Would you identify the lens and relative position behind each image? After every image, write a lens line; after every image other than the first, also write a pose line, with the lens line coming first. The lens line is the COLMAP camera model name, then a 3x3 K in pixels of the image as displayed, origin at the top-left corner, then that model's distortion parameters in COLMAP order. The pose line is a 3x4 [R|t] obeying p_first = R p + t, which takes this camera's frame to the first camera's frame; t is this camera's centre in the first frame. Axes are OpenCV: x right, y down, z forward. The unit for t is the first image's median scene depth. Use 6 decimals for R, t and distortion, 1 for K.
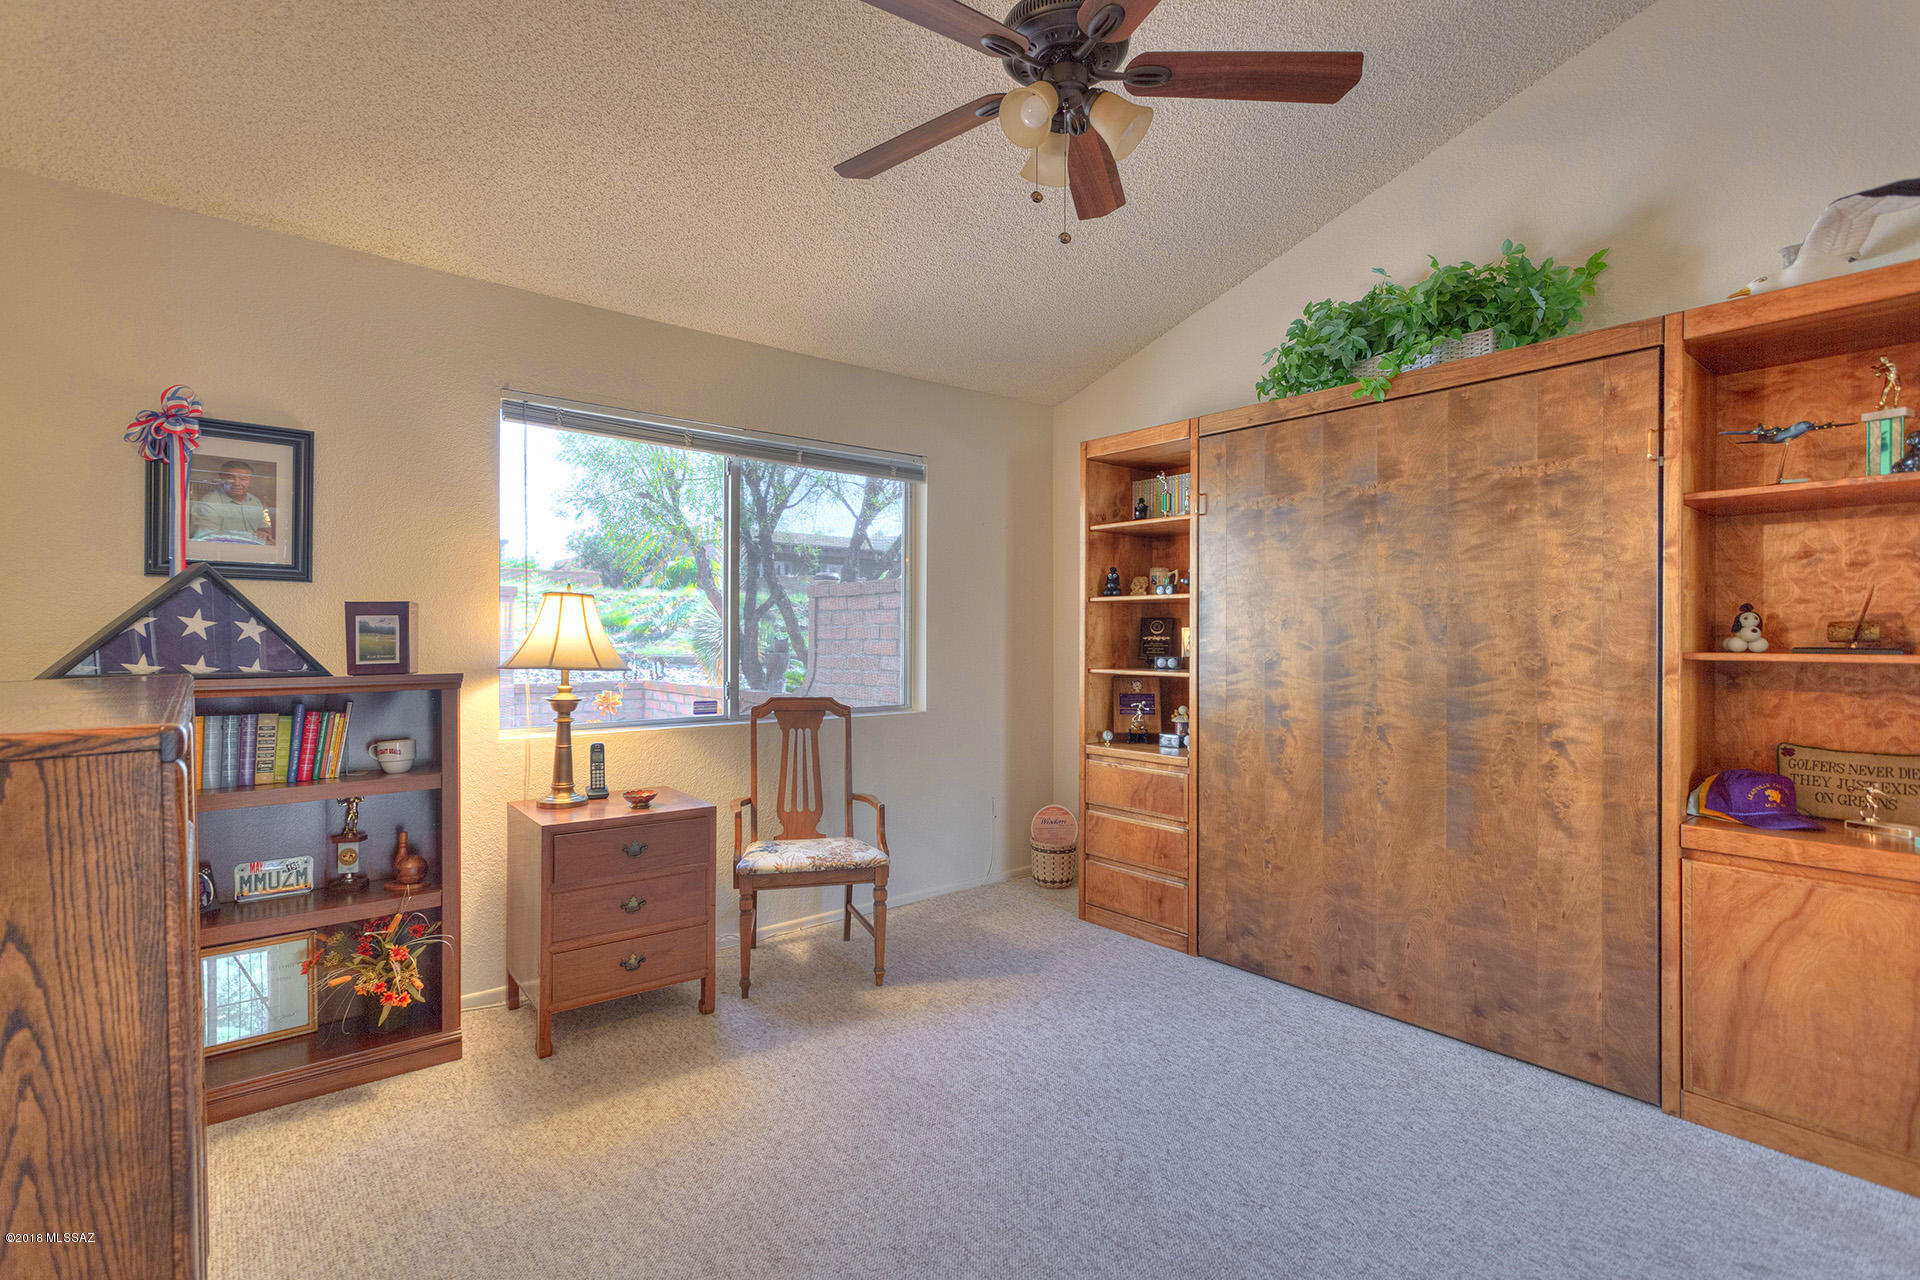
lens RADIAL K [[908.6, 0, 949.0], [0, 908.6, 634.9], [0, 0, 1]] dist [0.000295, 0.003183]
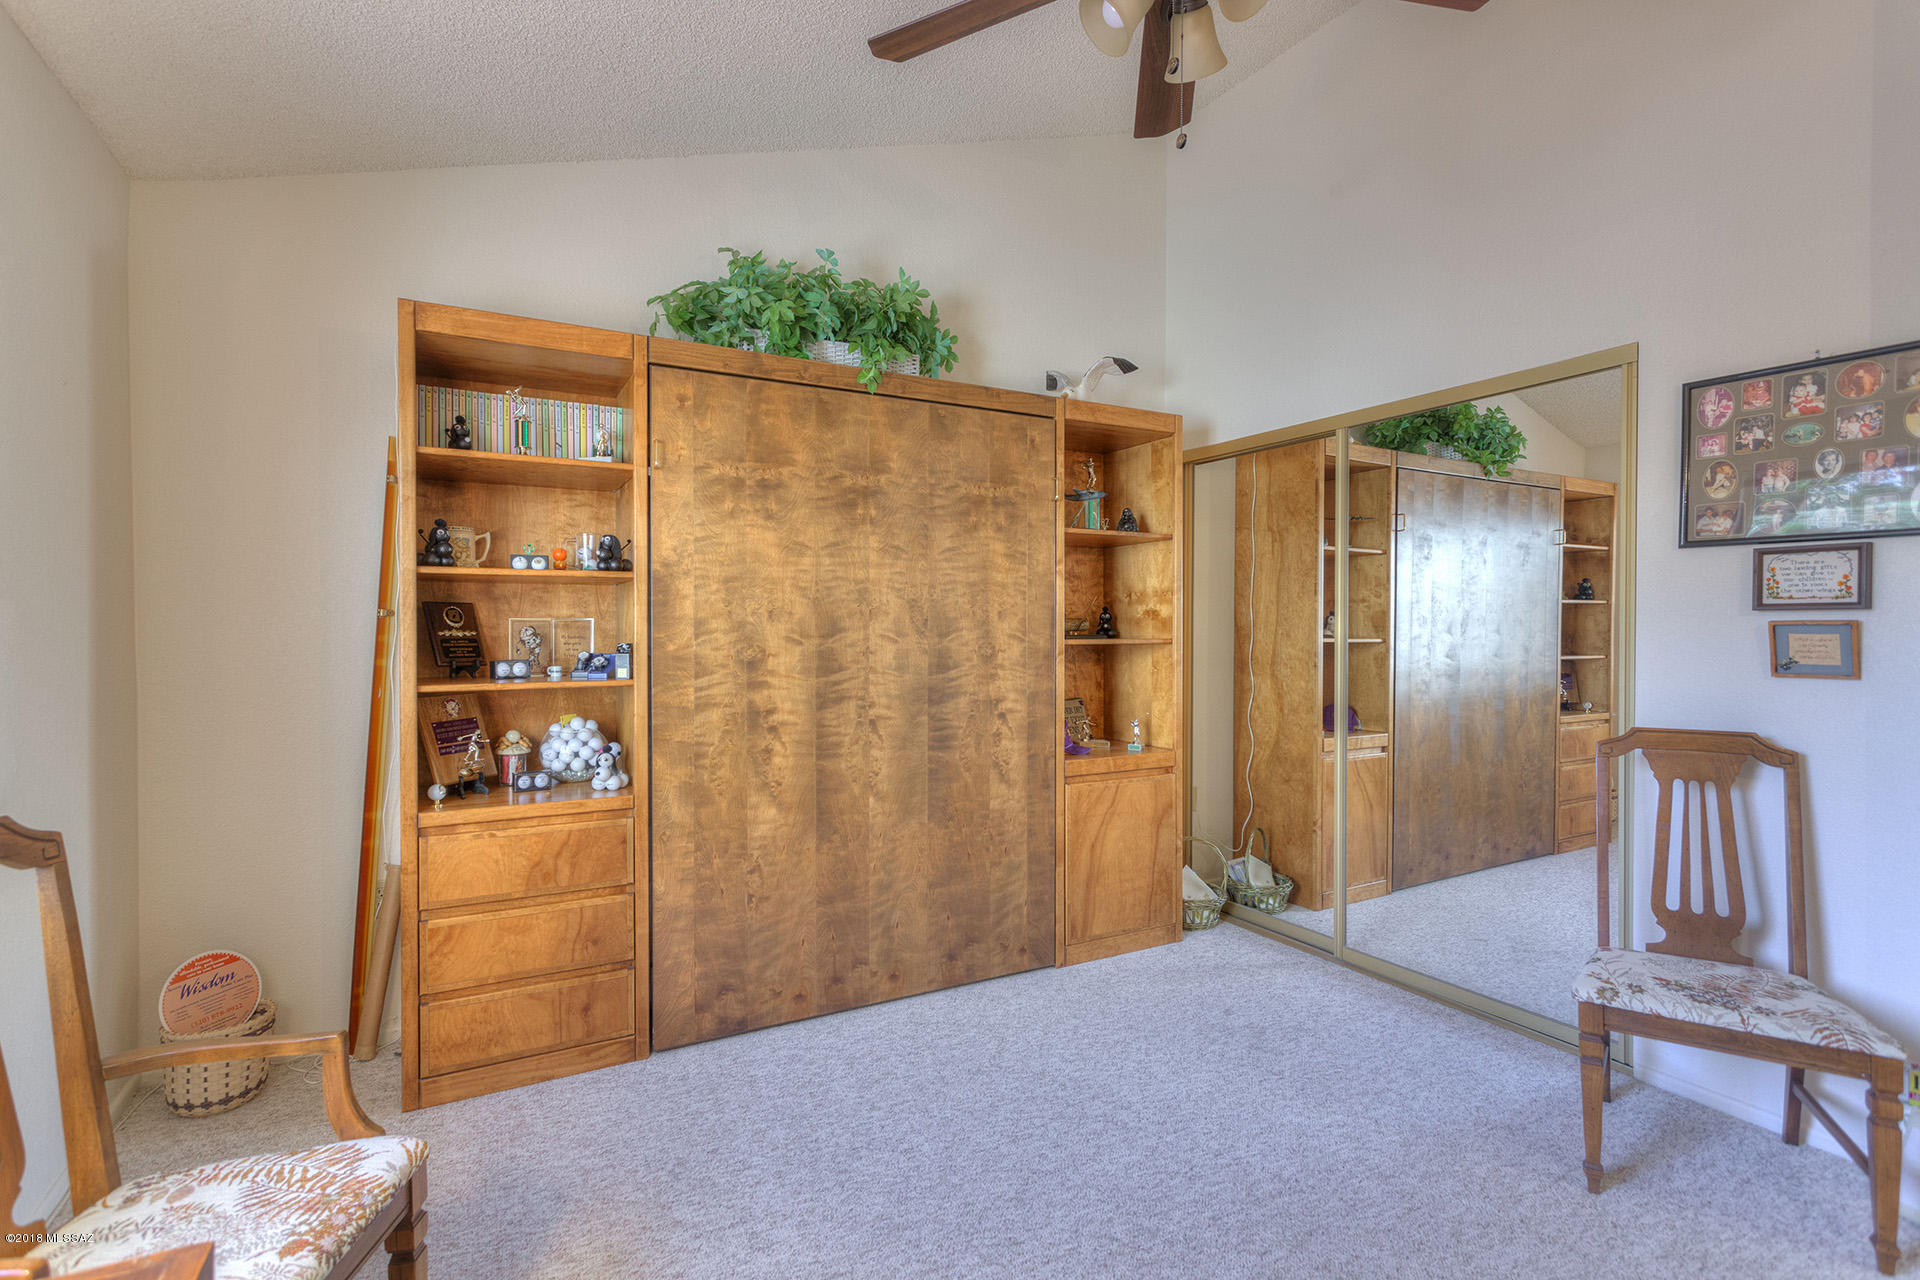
lens RADIAL K [[908.6, 0, 952.0], [0, 908.6, 643.6], [0, 0, 1]] dist [0.000295, 0.003183]
pose [[0.179501, -0.017676, 0.983599, -0.498034], [0.003394, 0.999844, 0.017349, 0.000487], [-0.983752, 0.000225, 0.179533, 0.741976]]
